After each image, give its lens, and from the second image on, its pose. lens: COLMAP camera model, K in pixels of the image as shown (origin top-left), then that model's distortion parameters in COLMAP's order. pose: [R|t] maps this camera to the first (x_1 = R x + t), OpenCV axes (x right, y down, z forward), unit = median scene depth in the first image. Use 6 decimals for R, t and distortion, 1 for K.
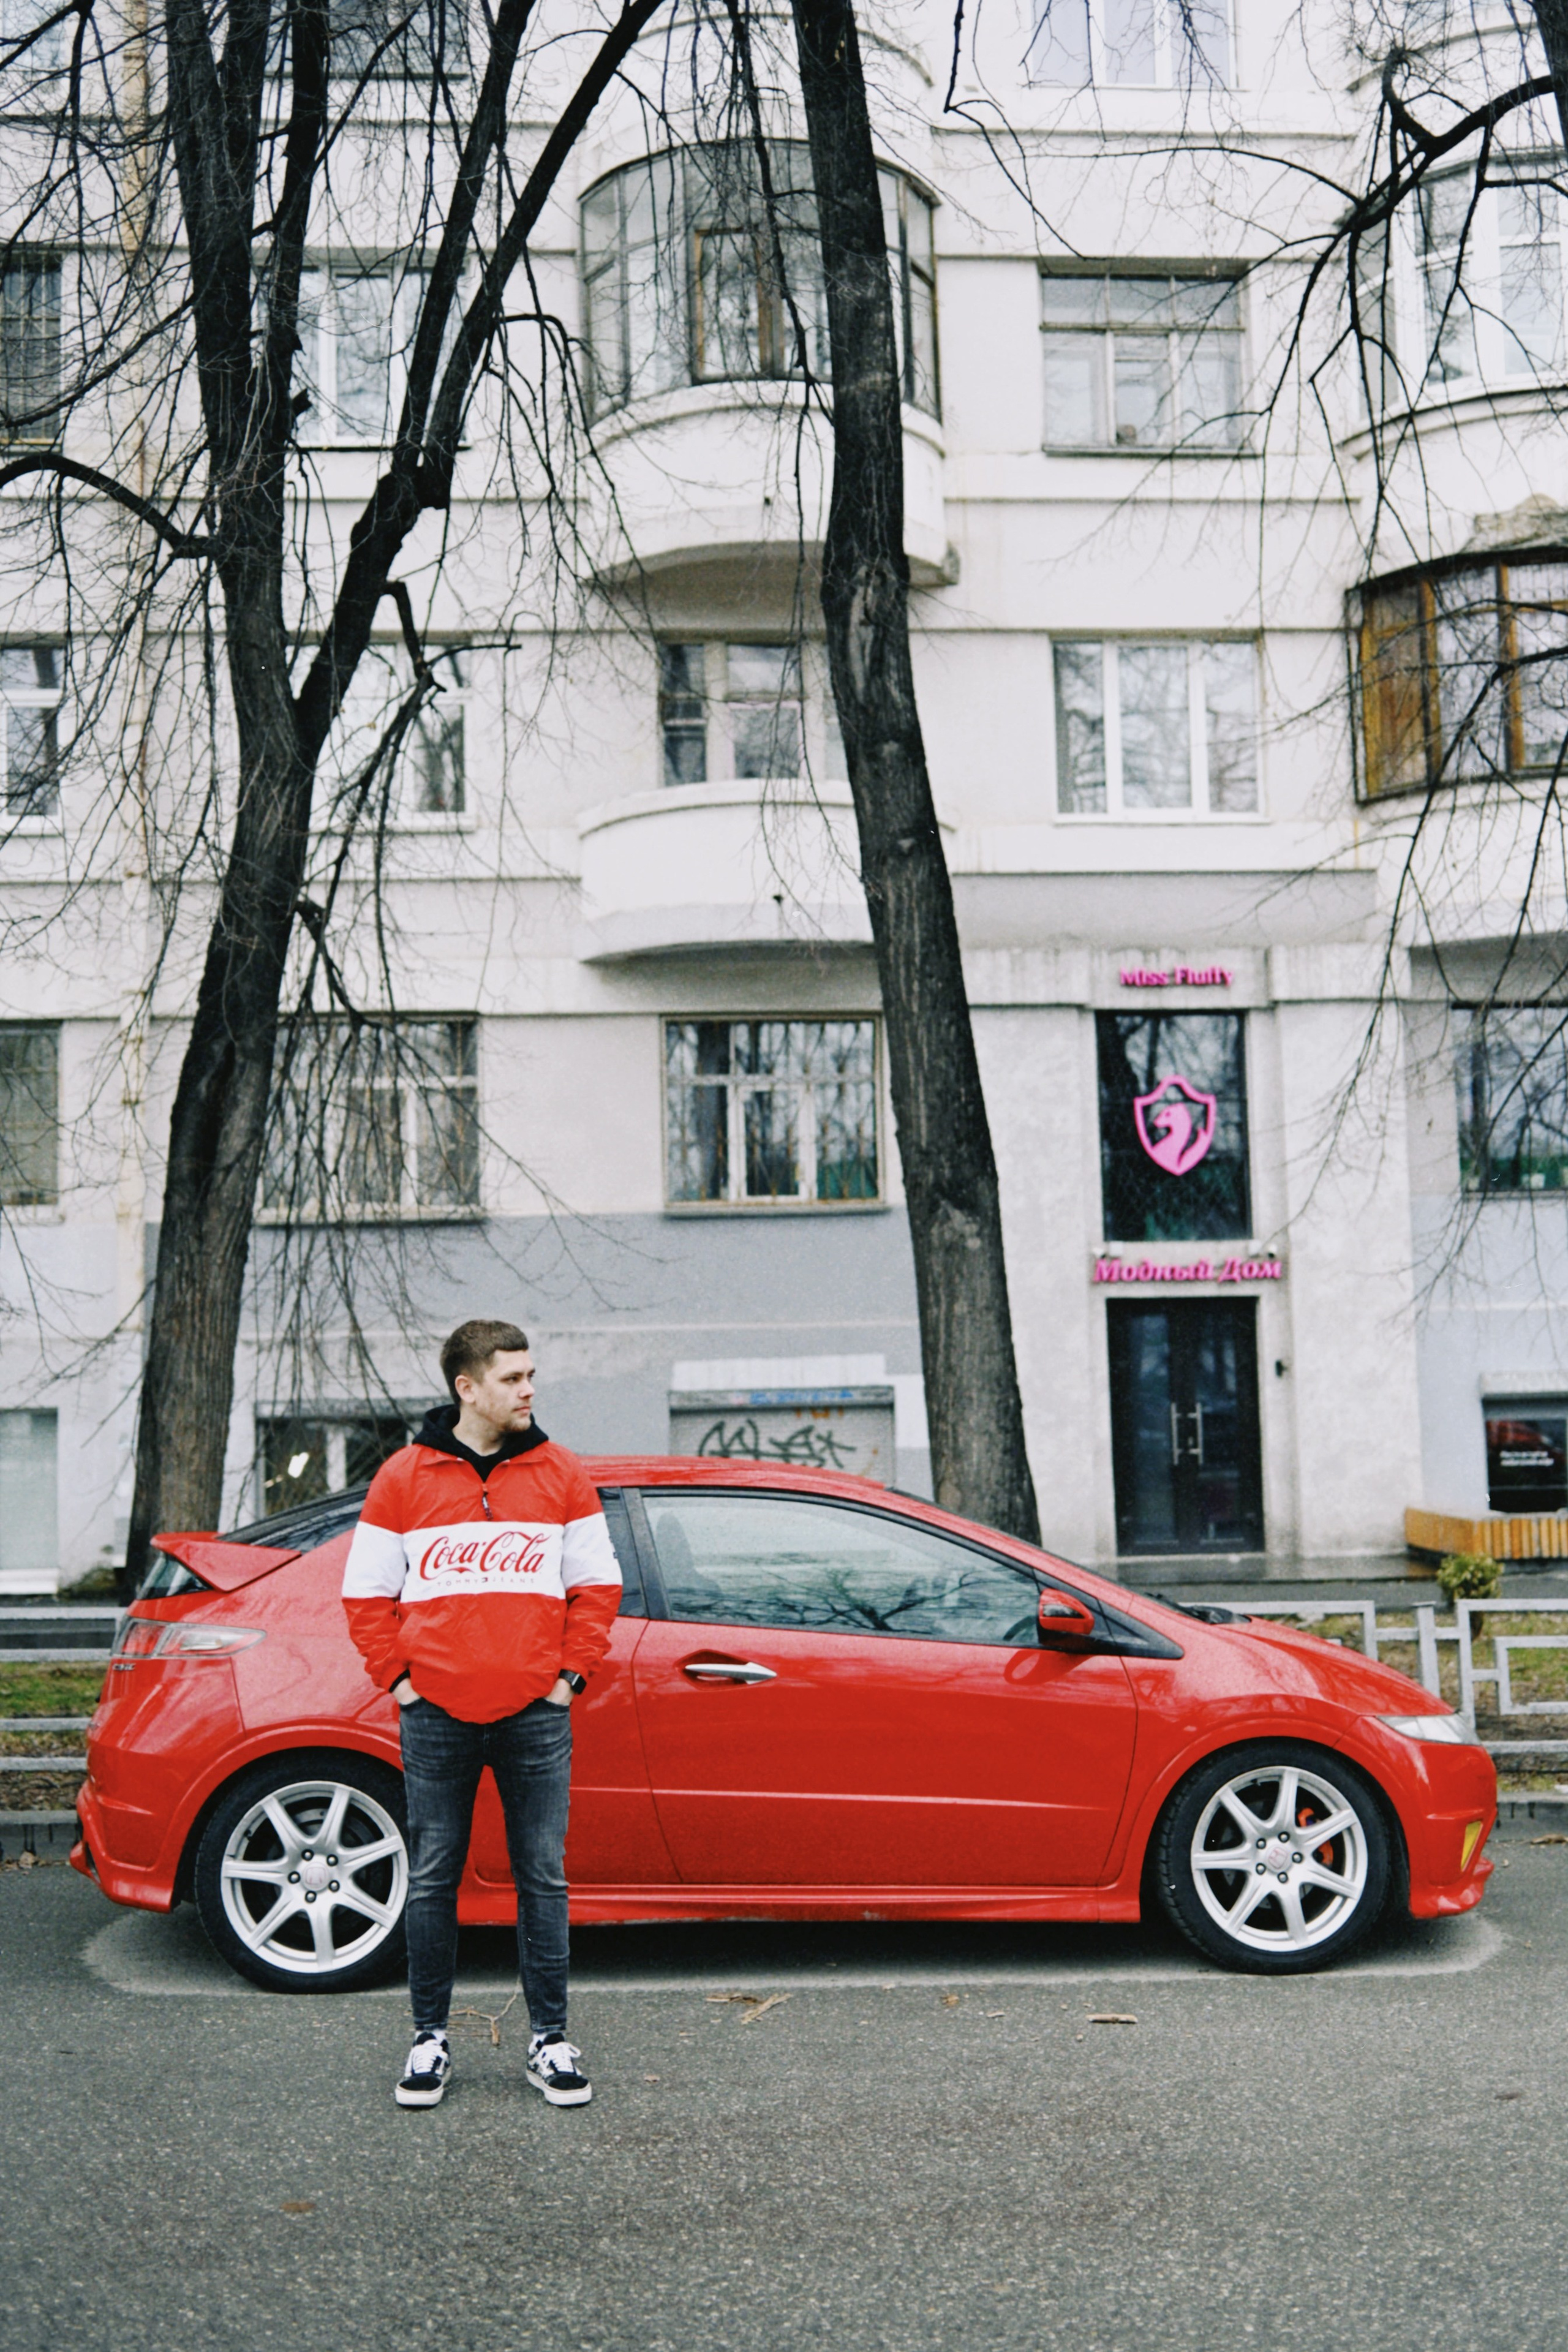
lens RADIAL K [[2378.5, 0, 784.0], [0, 2378.5, 1176.0], [0, 0, 1]] dist [0.024212, 0.001492]
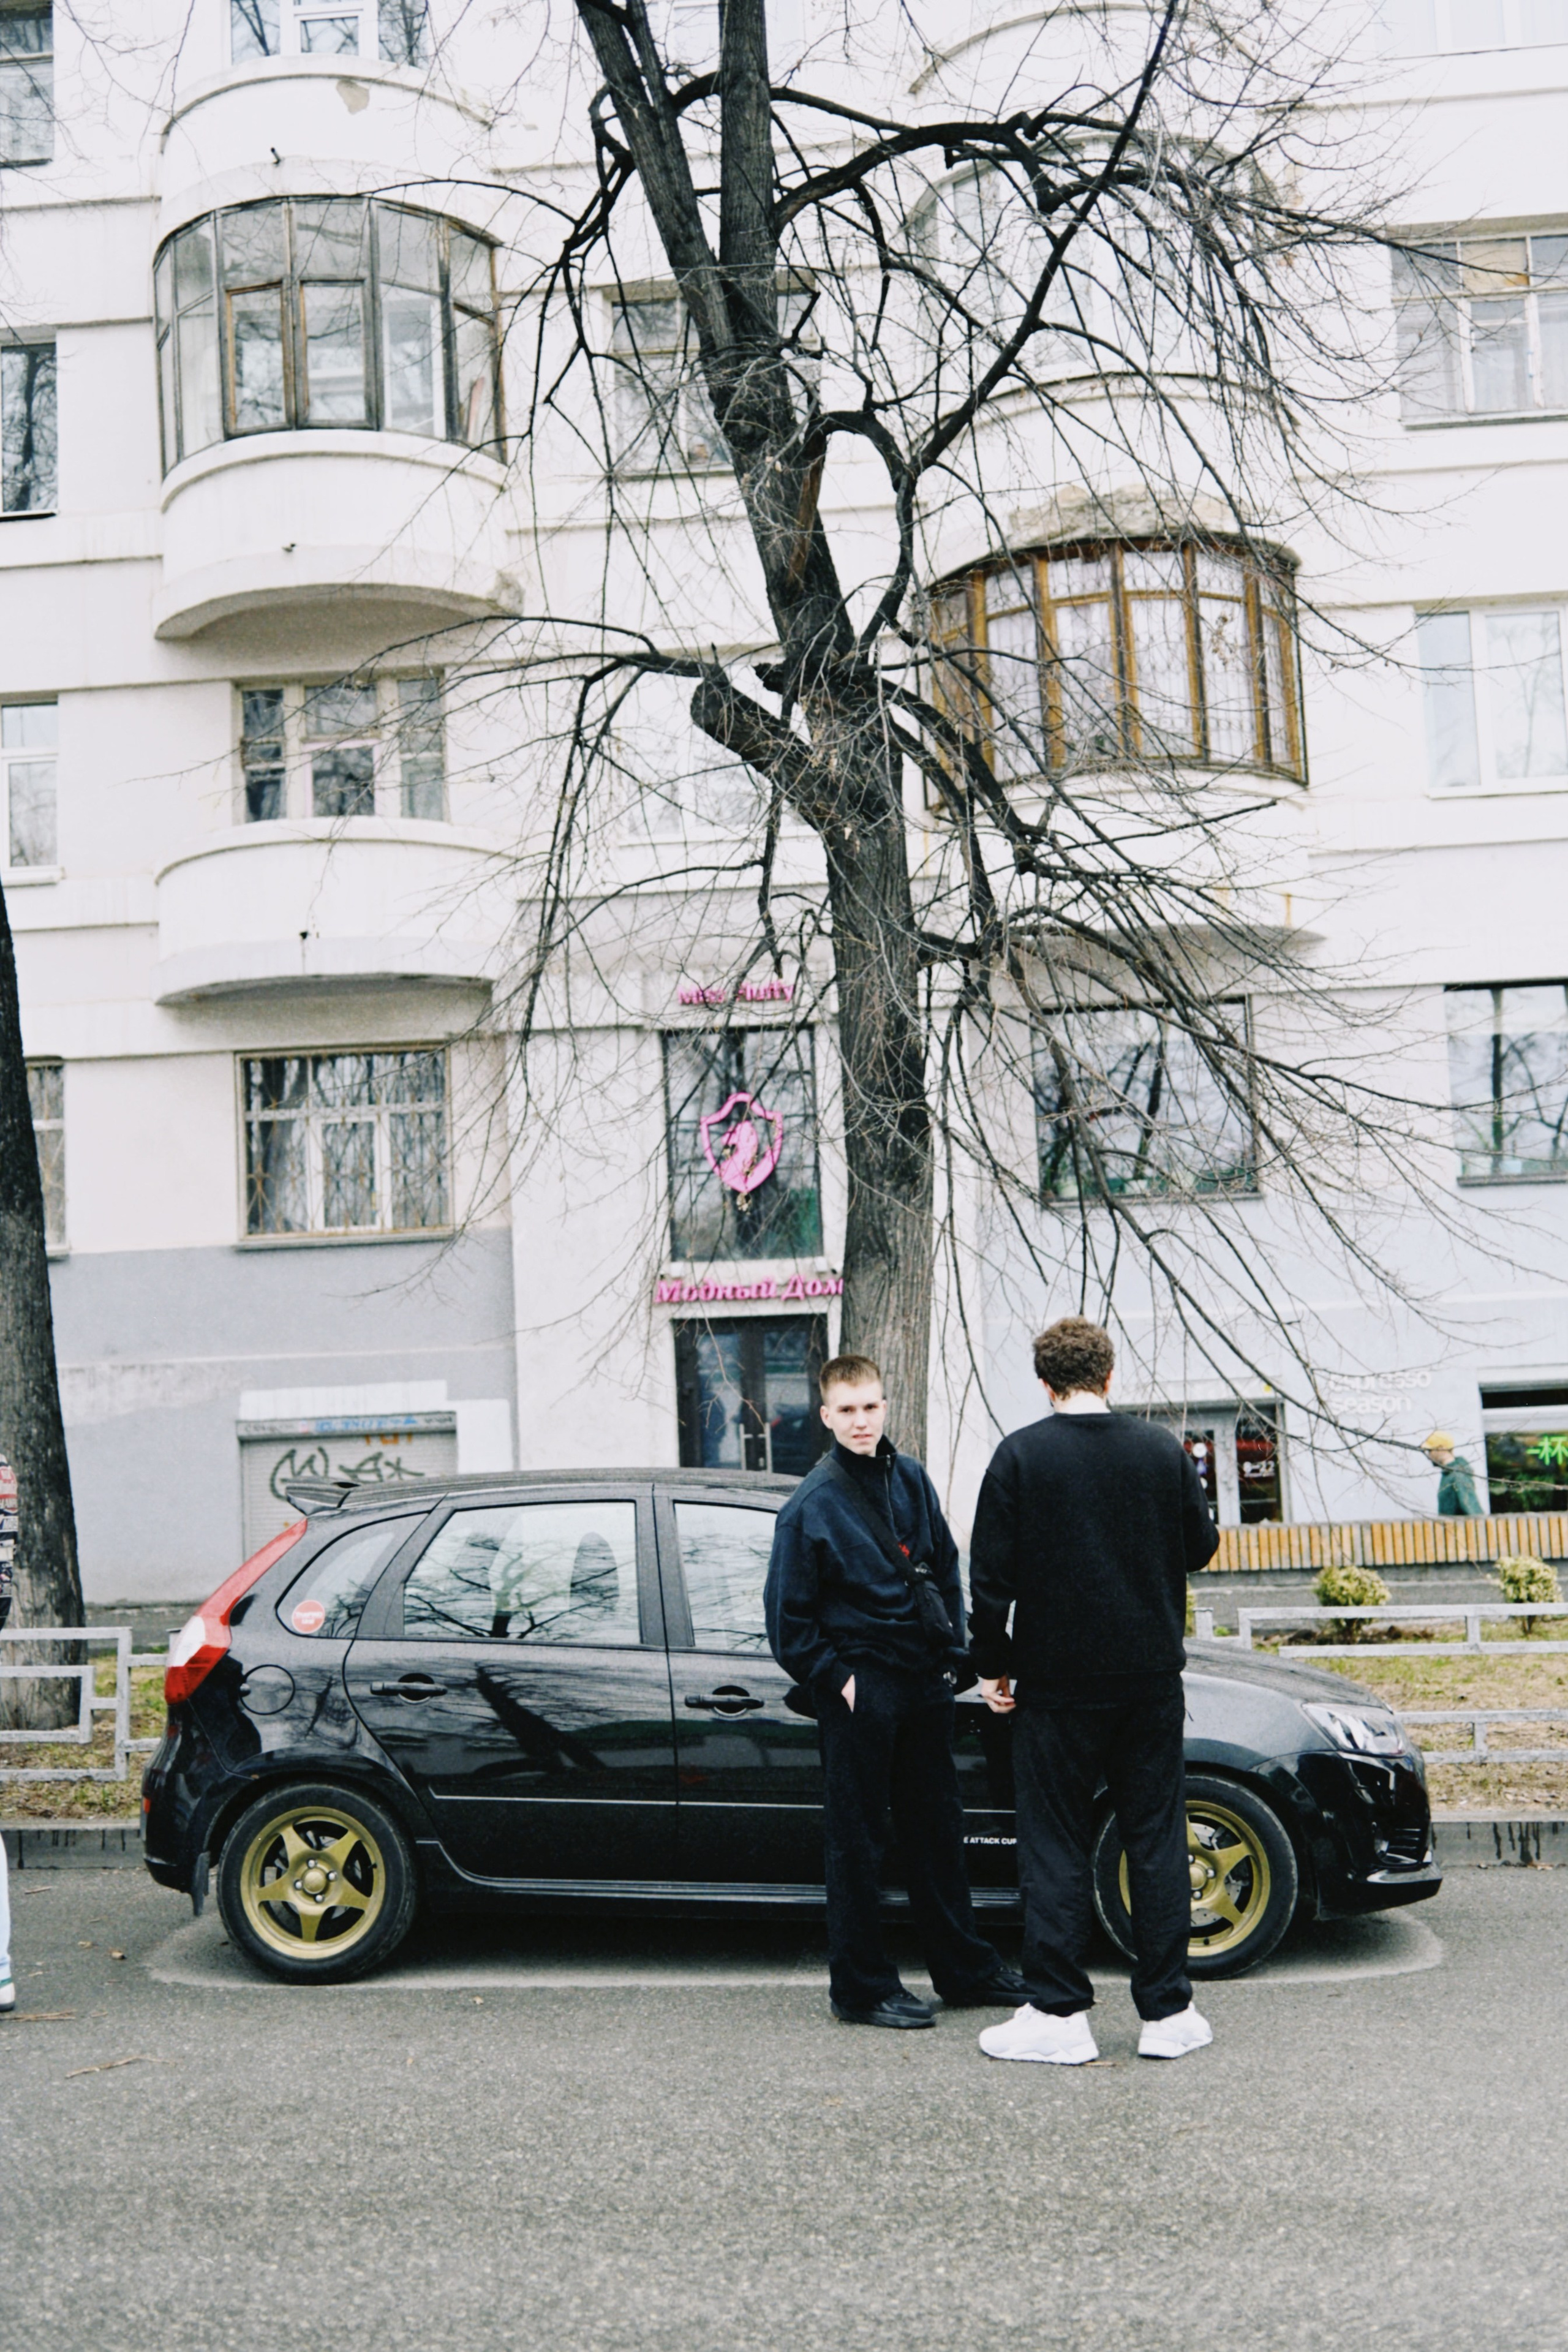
lens RADIAL K [[2321.2, 0, 778.6], [0, 2321.2, 1156.9], [0, 0, 1]] dist [0.008390, 0.008722]
pose [[0.989617, -0.032305, -0.140053, 0.318360], [0.030996, 0.999453, -0.011515, -0.004005], [0.140348, 0.007054, 0.990077, 0.043093]]
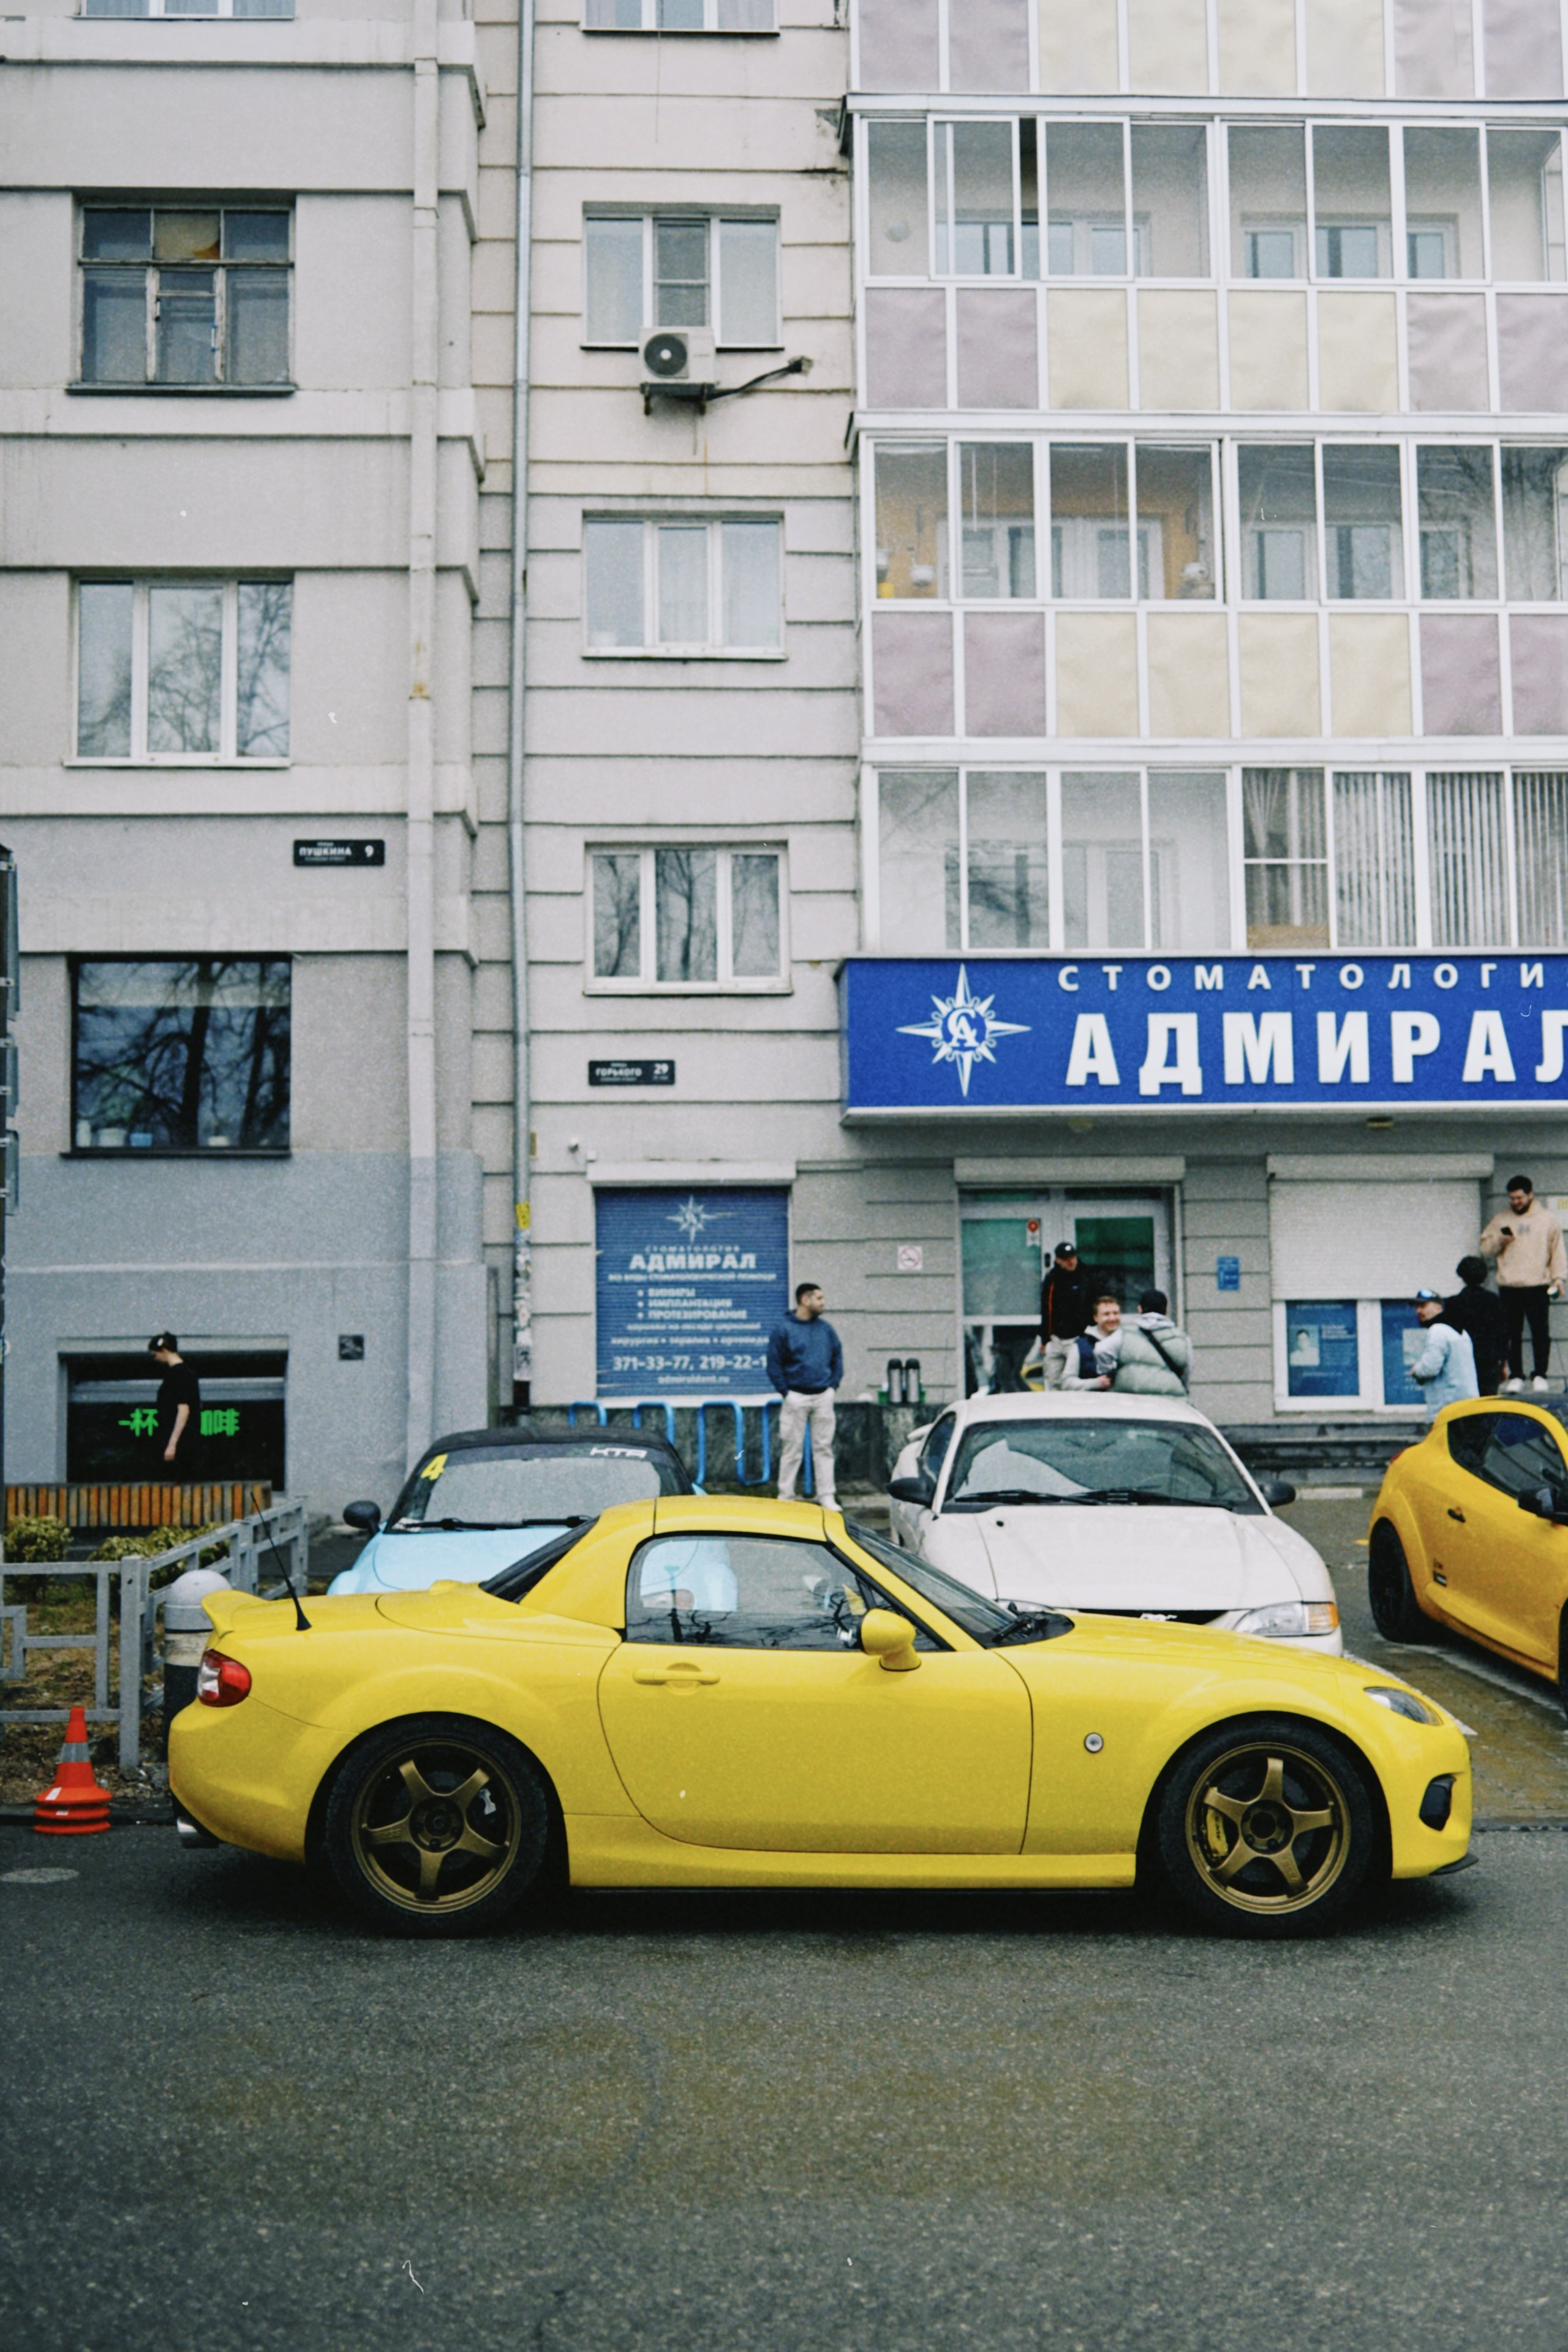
lens RADIAL K [[2312.1, 0, 764.9], [0, 2312.1, 1171.7], [0, 0, 1]] dist [-0.010847, 0.006948]
pose [[0.999476, 0.010653, -0.030565, 0.781917], [-0.010291, 0.999875, 0.011963, -0.002556], [0.030689, -0.011643, 0.999461, 0.088919]]
